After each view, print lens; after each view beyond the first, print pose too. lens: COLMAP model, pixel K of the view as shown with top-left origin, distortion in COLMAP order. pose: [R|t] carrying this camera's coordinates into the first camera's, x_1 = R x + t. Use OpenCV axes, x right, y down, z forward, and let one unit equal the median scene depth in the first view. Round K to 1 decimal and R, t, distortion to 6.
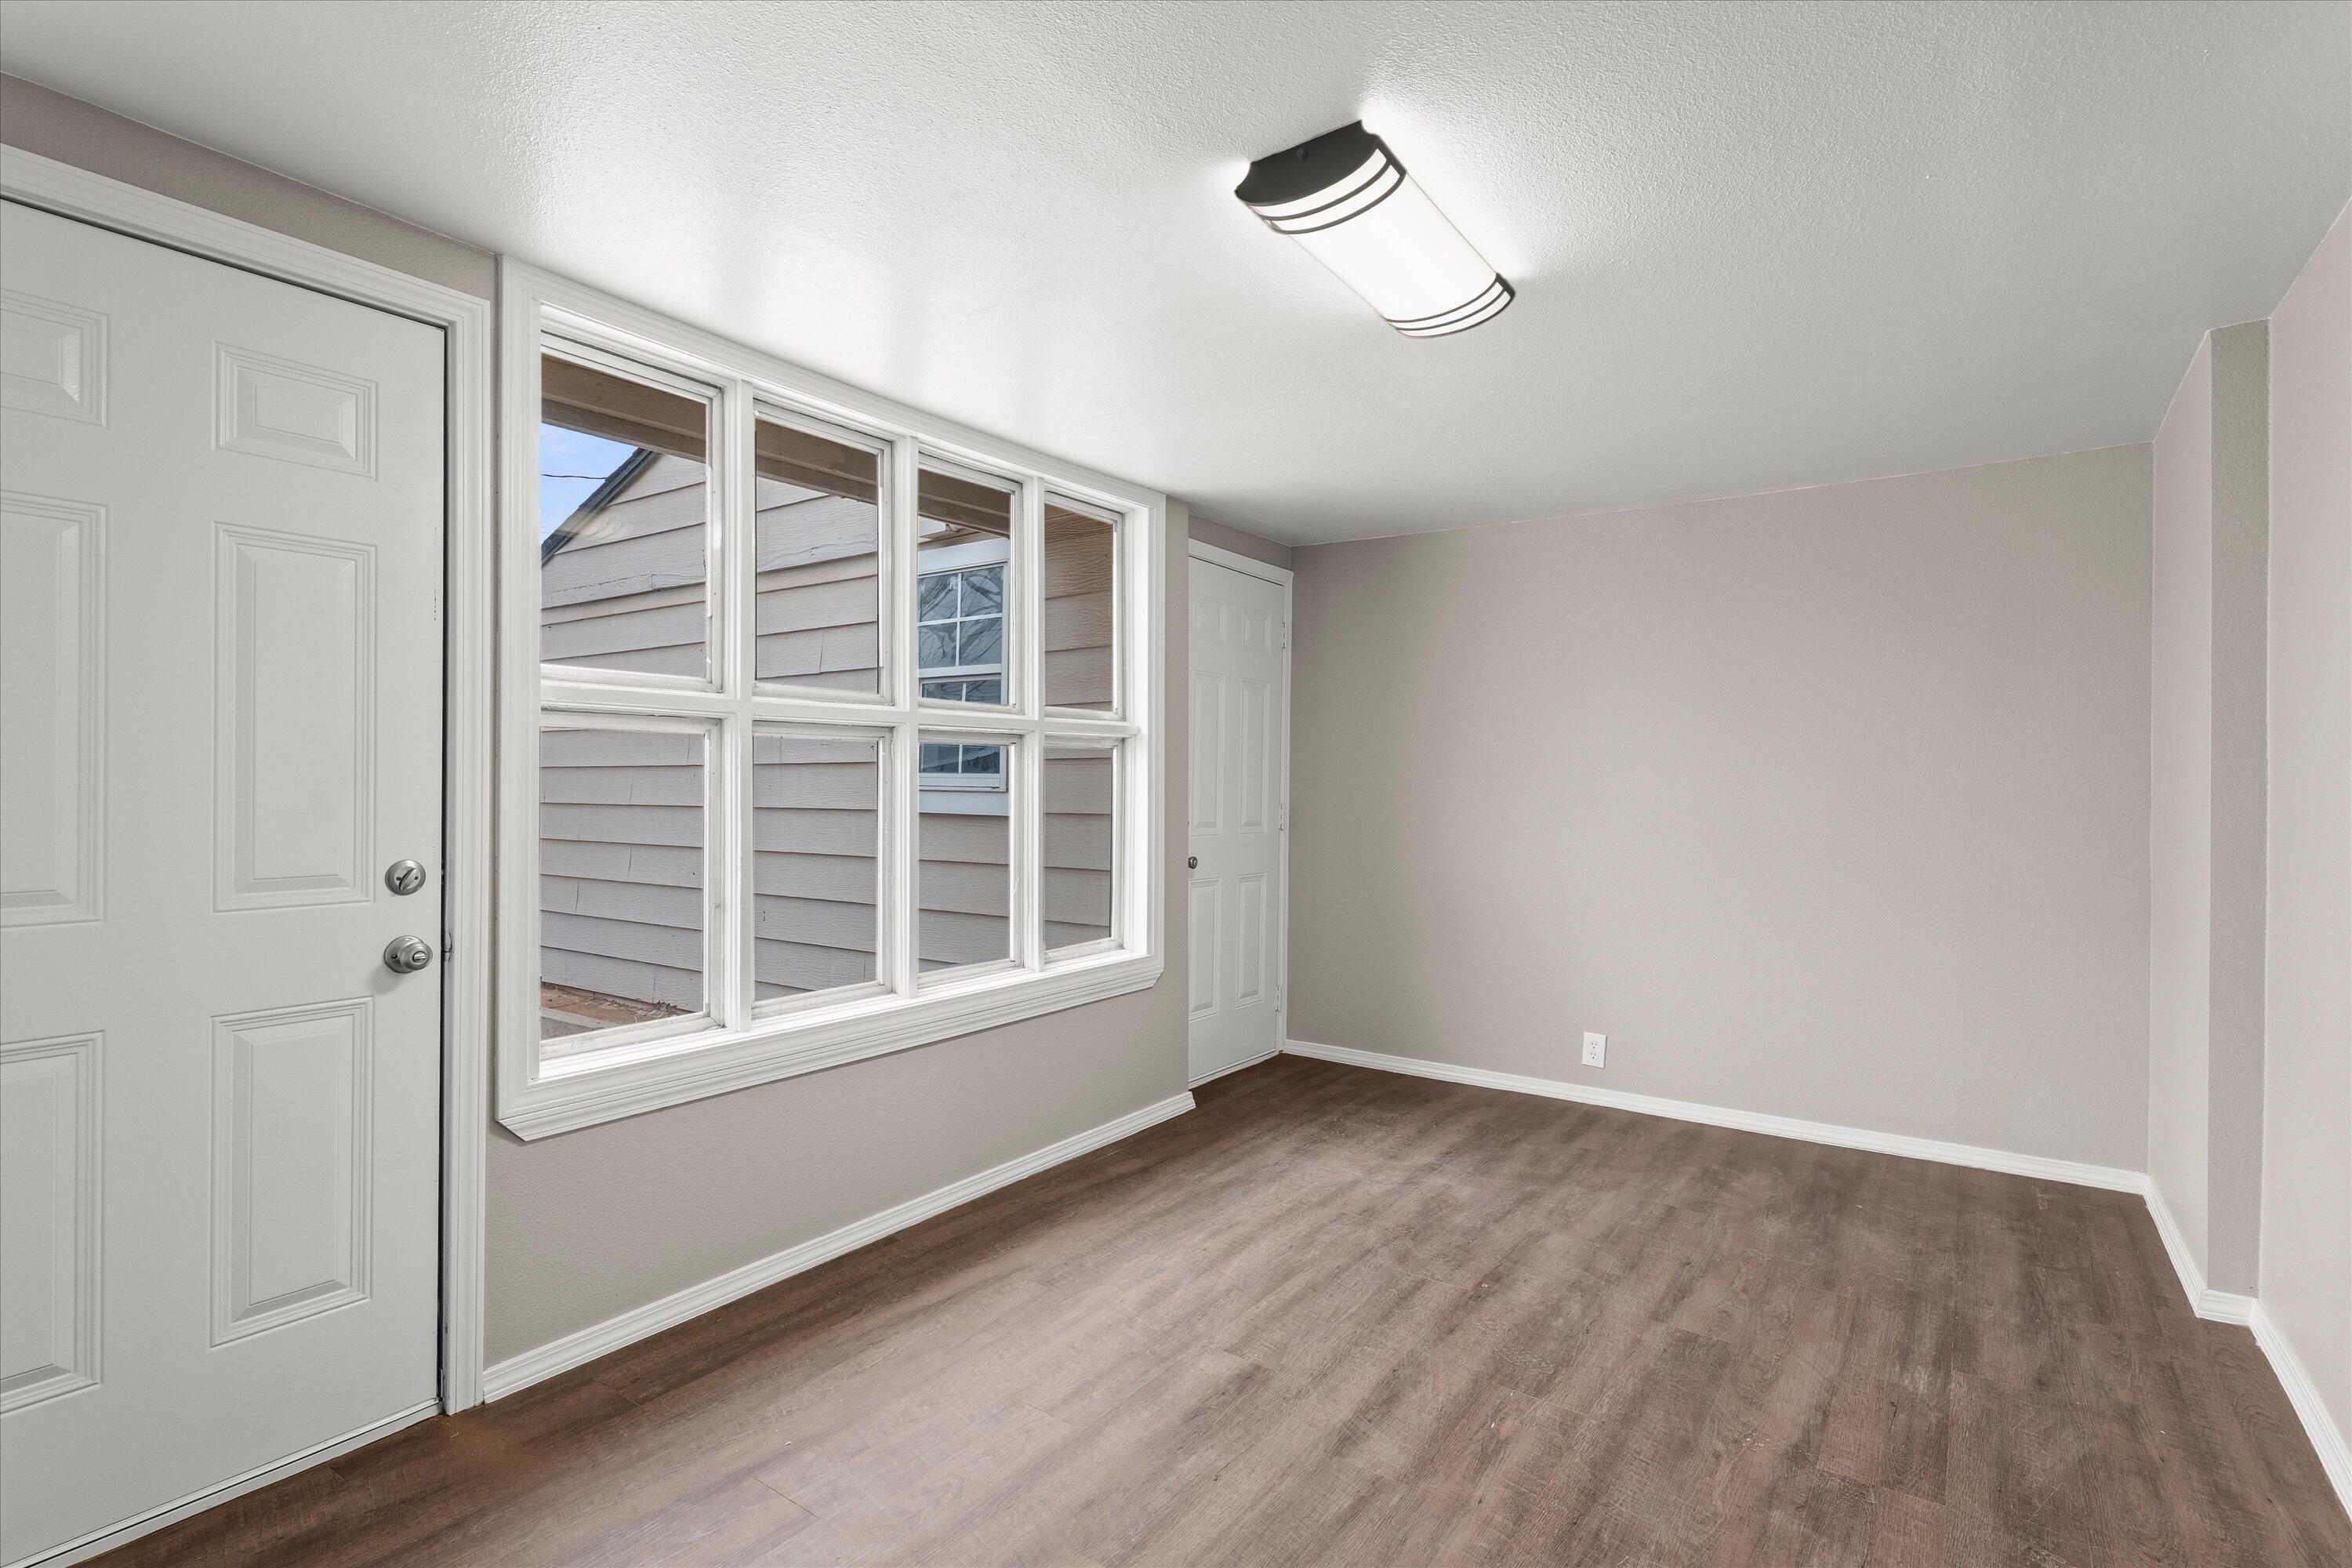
lens RADIAL K [[1091.9, 0, 1171.0], [0, 1091.9, 779.8], [0, 0, 1]] dist [0.000586, 0.000588]
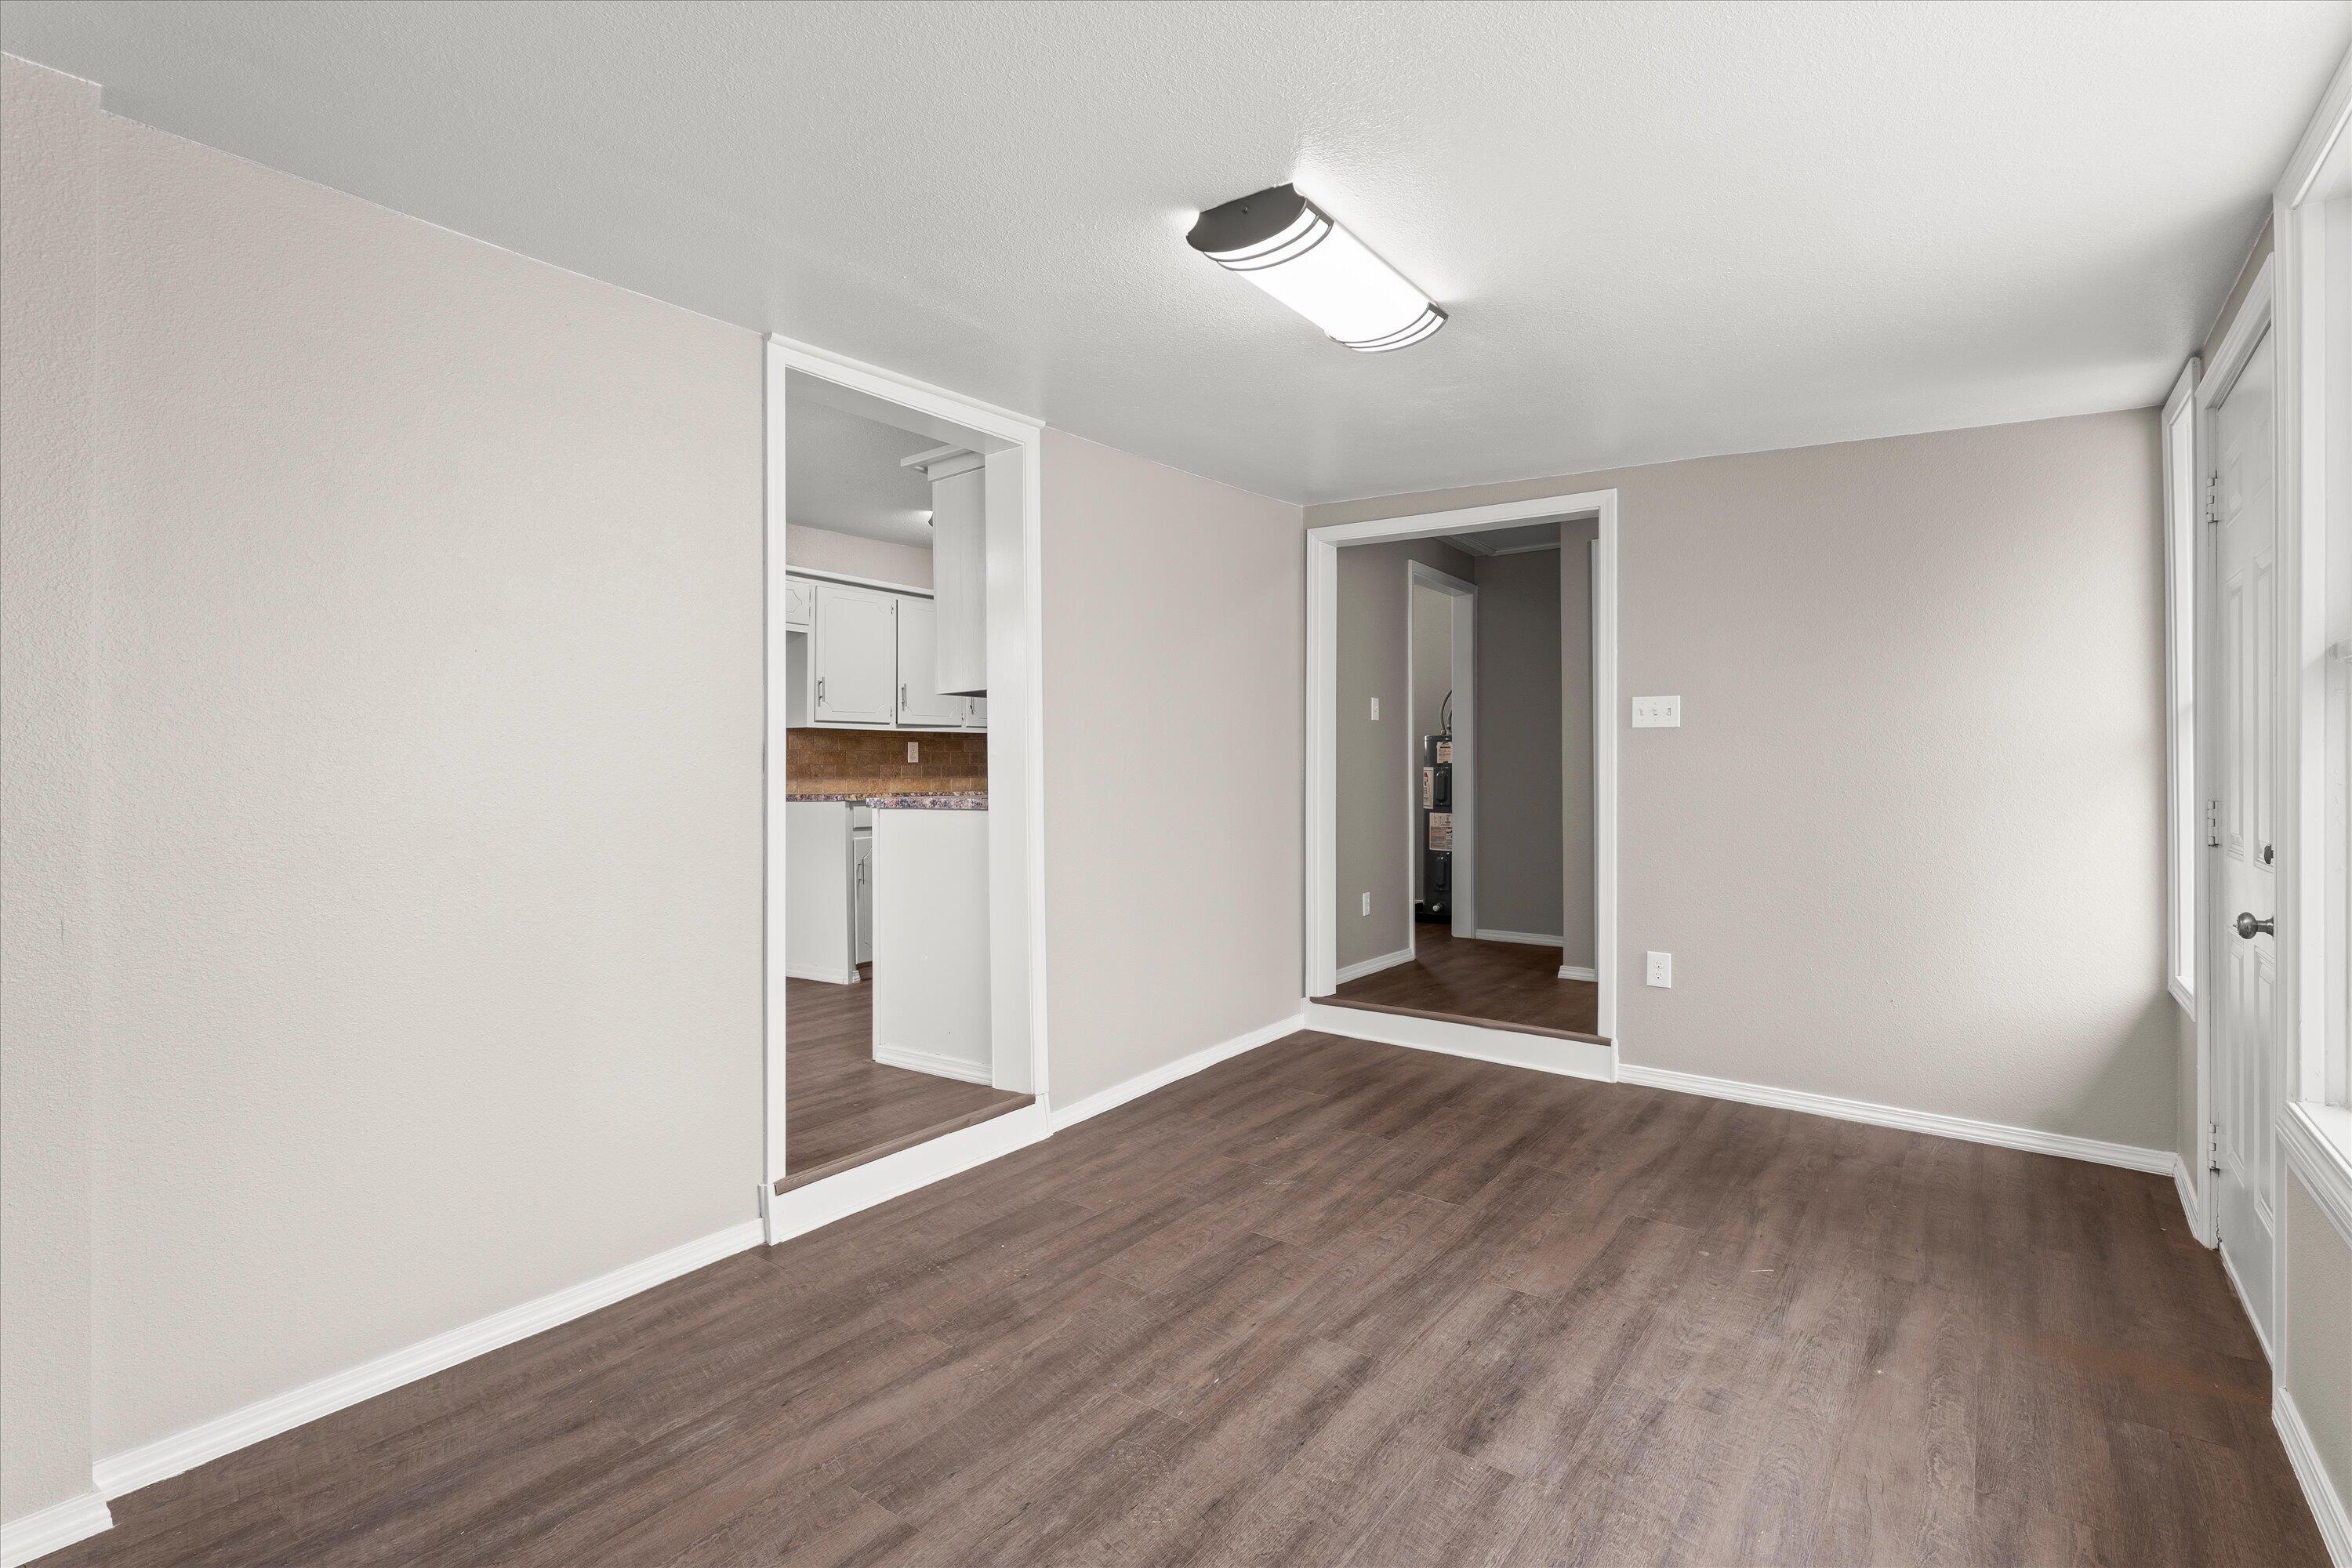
lens RADIAL K [[1091.9, 0, 1171.0], [0, 1091.9, 779.8], [0, 0, 1]] dist [0.000586, 0.000588]
pose [[-0.999867, -0.005129, 0.015458, 0.315808], [-0.004979, 0.999940, 0.009727, 0.015249], [-0.015507, 0.009648, -0.999833, 1.968268]]
